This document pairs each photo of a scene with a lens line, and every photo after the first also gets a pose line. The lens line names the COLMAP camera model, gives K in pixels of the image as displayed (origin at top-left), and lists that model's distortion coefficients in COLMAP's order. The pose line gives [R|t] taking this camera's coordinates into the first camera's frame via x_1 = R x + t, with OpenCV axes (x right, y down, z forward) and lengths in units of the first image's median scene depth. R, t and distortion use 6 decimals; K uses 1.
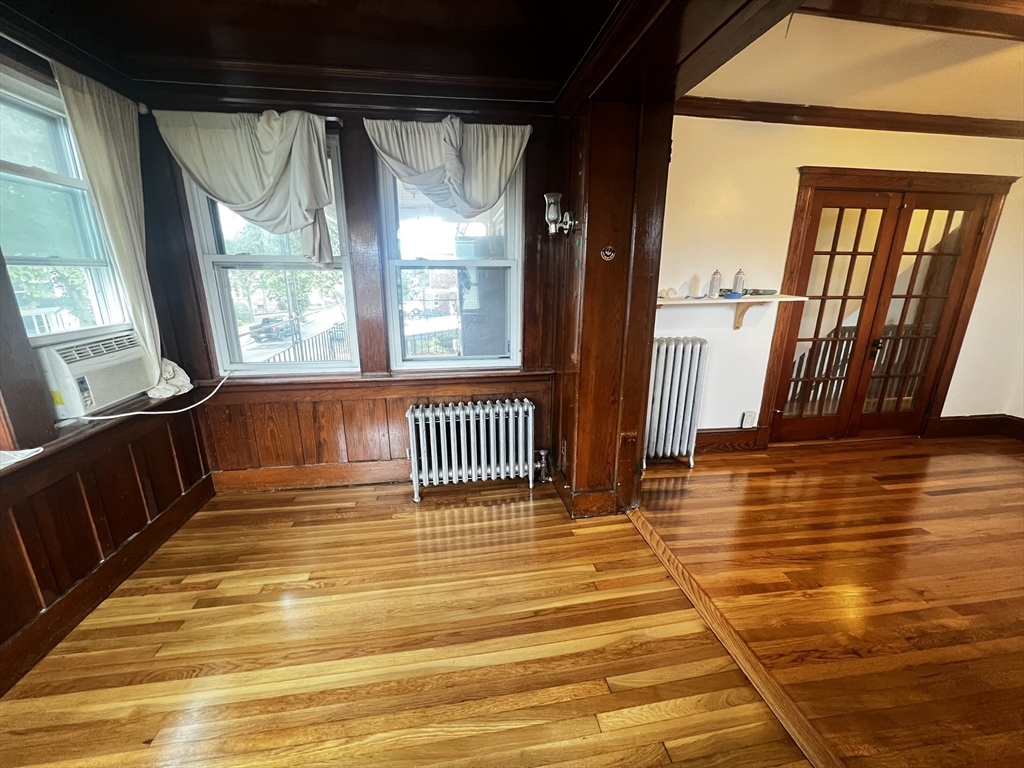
lens RADIAL K [[415.0, 0, 514.1], [0, 415.0, 388.3], [0, 0, 1]] dist [-0.002839, 0.000954]
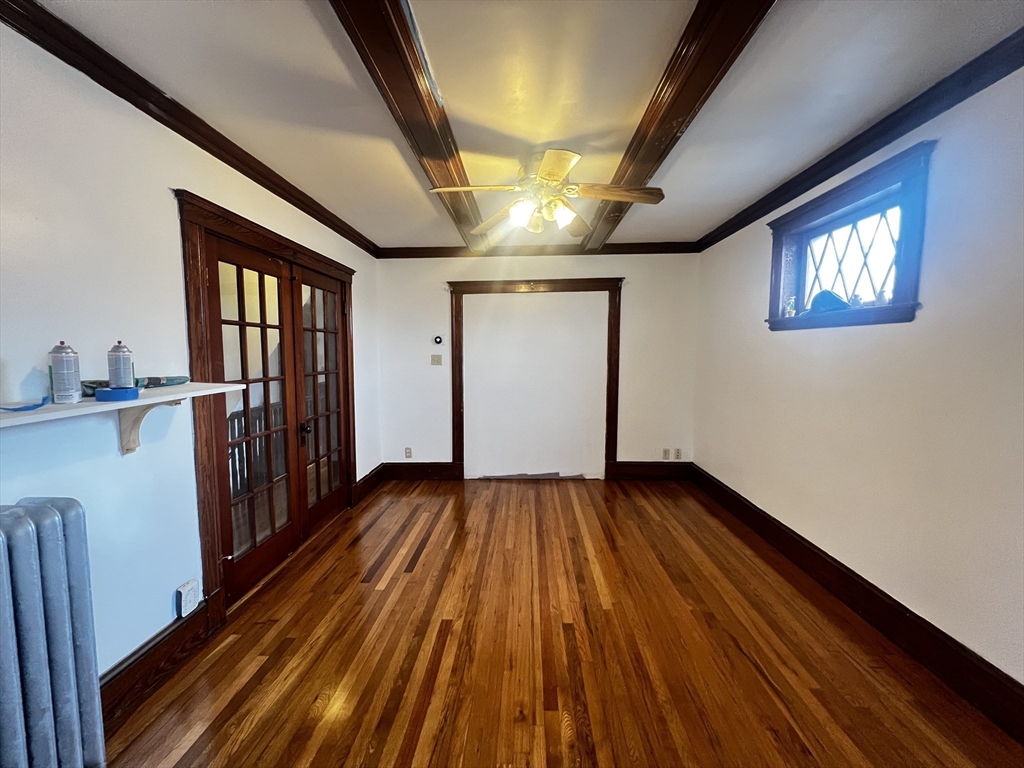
lens RADIAL K [[415.0, 0, 514.3], [0, 415.0, 382.8], [0, 0, 1]] dist [-0.002839, 0.000954]
pose [[0.201763, -0.080558, 0.976116, 0.132847], [0.267415, 0.963277, 0.024224, -0.110974], [-0.942221, 0.256141, 0.215896, 0.408199]]
